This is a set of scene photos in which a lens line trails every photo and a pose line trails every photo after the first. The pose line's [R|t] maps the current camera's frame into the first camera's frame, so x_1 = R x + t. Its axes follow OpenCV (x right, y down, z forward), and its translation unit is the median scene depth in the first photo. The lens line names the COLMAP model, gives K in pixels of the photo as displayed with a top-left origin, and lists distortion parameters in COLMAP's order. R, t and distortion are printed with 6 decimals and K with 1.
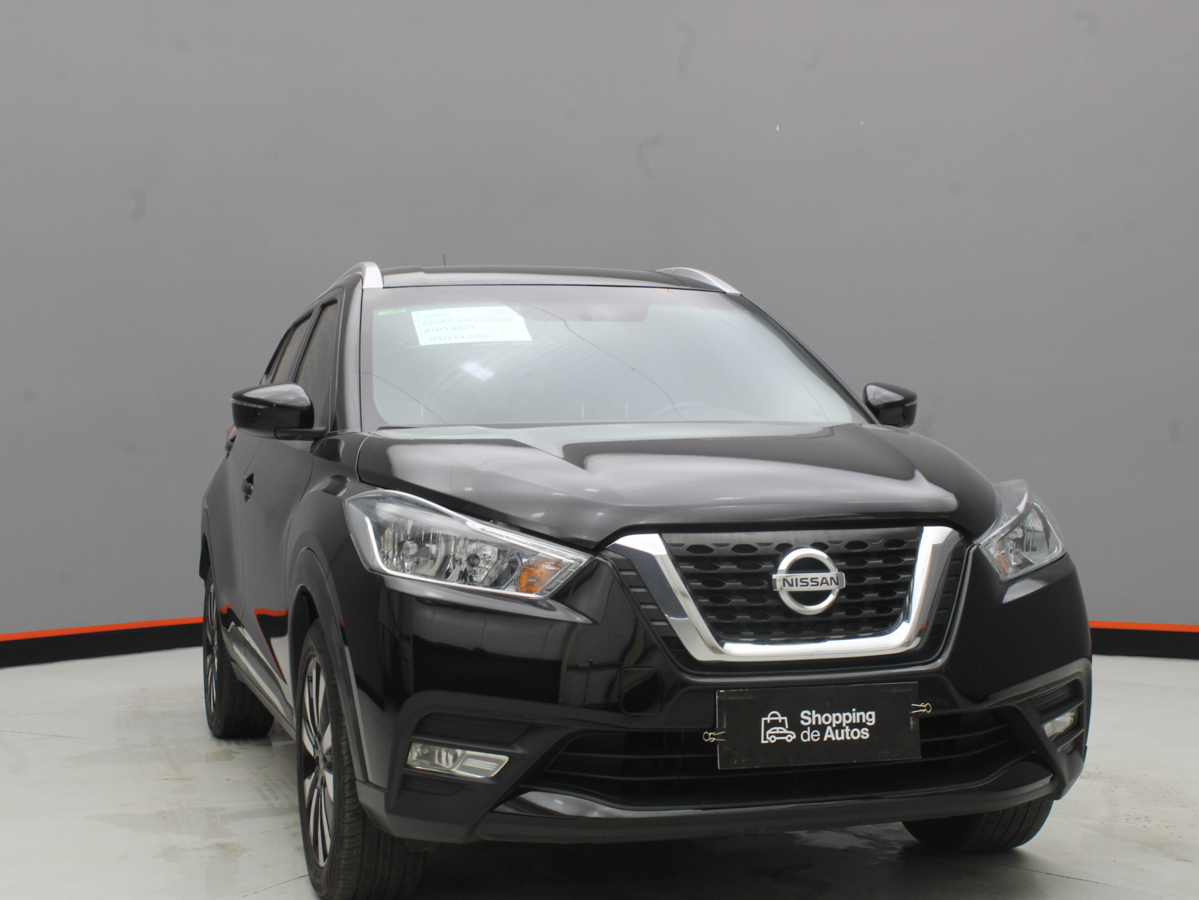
lens RADIAL K [[1825.9, 0, 597.3], [0, 1825.9, 447.2], [0, 0, 1]] dist [-0.041521, 0.000000]
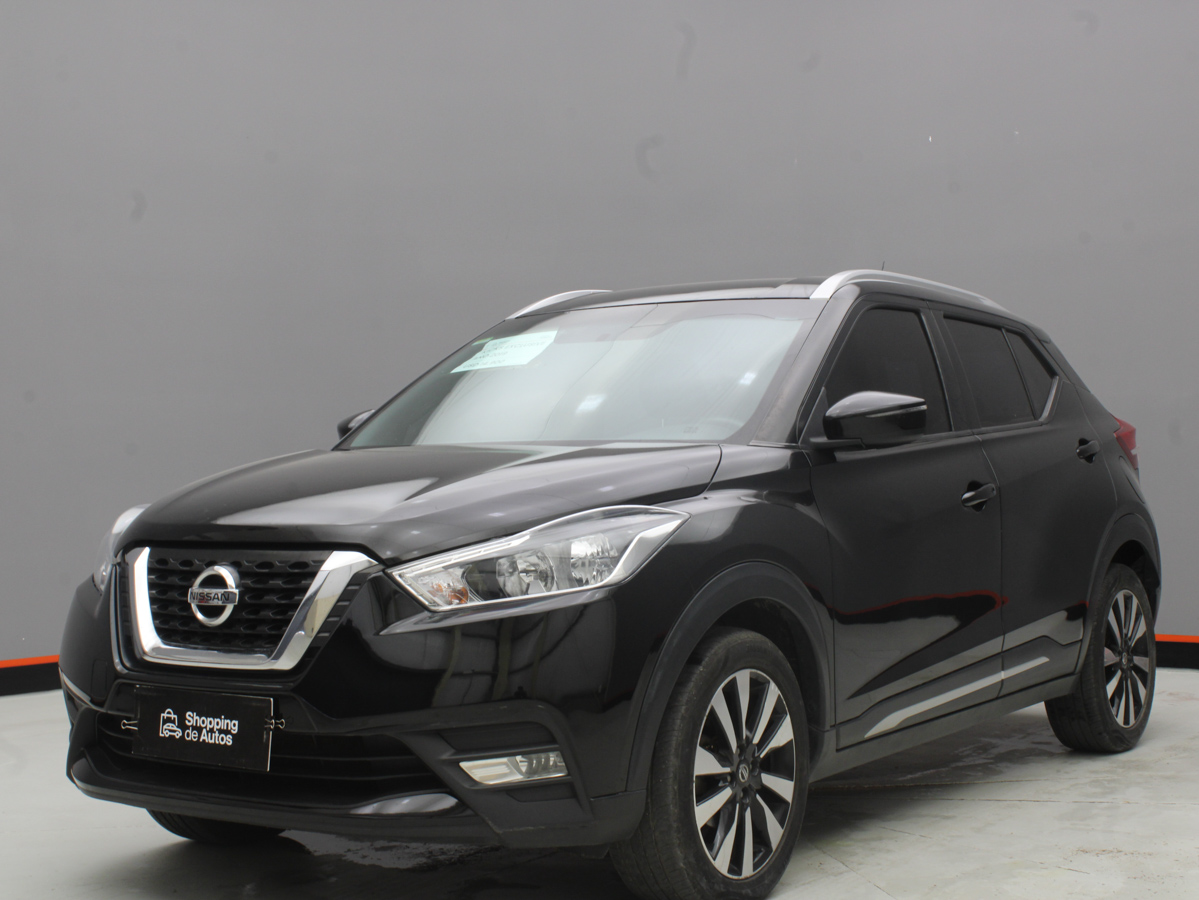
lens RADIAL K [[1825.9, 0, 594.6], [0, 1825.9, 452.3], [0, 0, 1]] dist [-0.041521, 0.000000]
pose [[0.645176, -0.001794, -0.764032, 1.109959], [0.007373, 0.999965, 0.003878, -0.015787], [0.763998, -0.008135, 0.645167, 0.471464]]
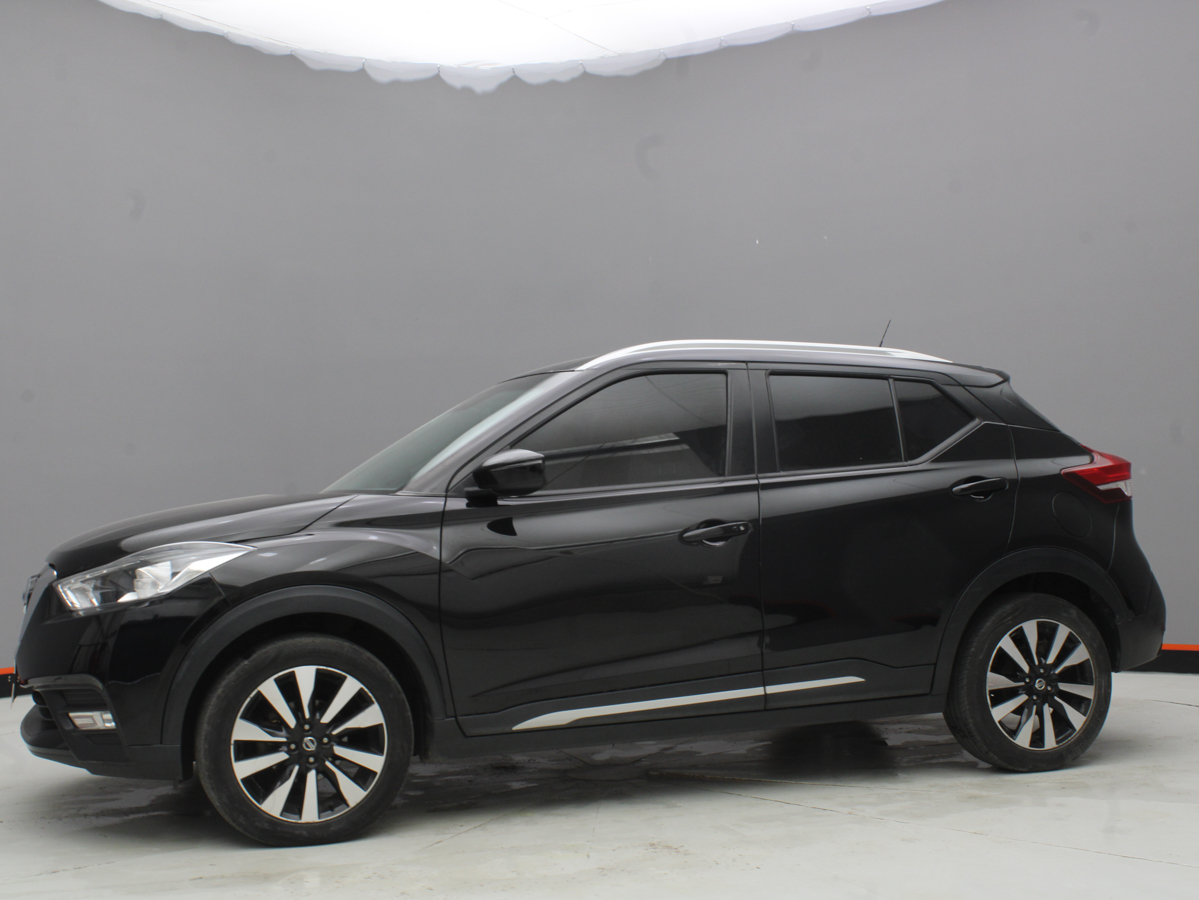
lens RADIAL K [[1446.7, 0, 598.5], [0, 1446.7, 459.5], [0, 0, 1]] dist [-0.072721, 0.000000]
pose [[0.084876, -0.017456, -0.996239, 1.515745], [0.022370, 0.999628, -0.015609, -0.021538], [0.996140, -0.020961, 0.085235, 1.430717]]
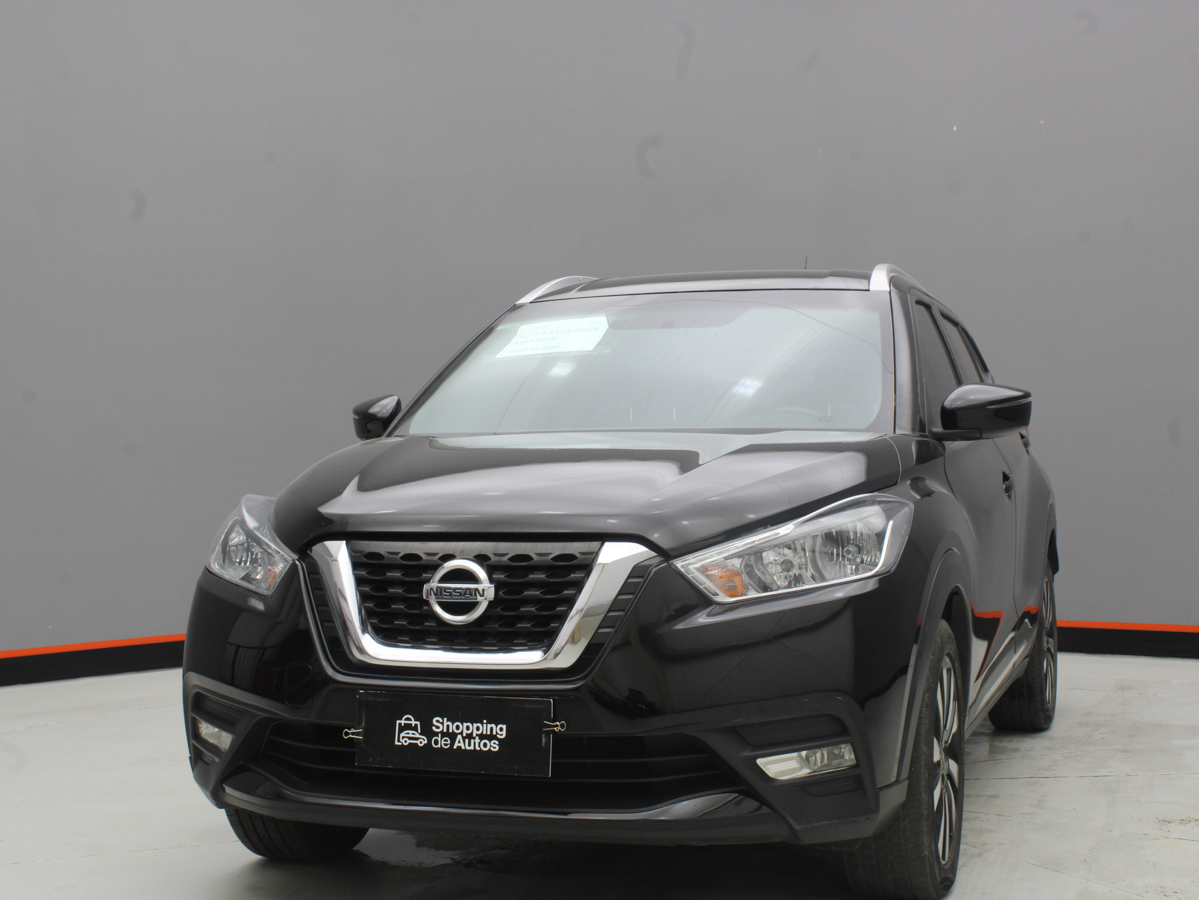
lens RADIAL K [[1825.9, 0, 597.6], [0, 1825.9, 452.9], [0, 0, 1]] dist [-0.041521, 0.000000]
pose [[0.828886, 0.005116, -0.559394, 0.755736], [-0.000897, 0.999969, 0.007817, -0.012298], [0.559417, -0.005978, 0.828865, 0.199239]]
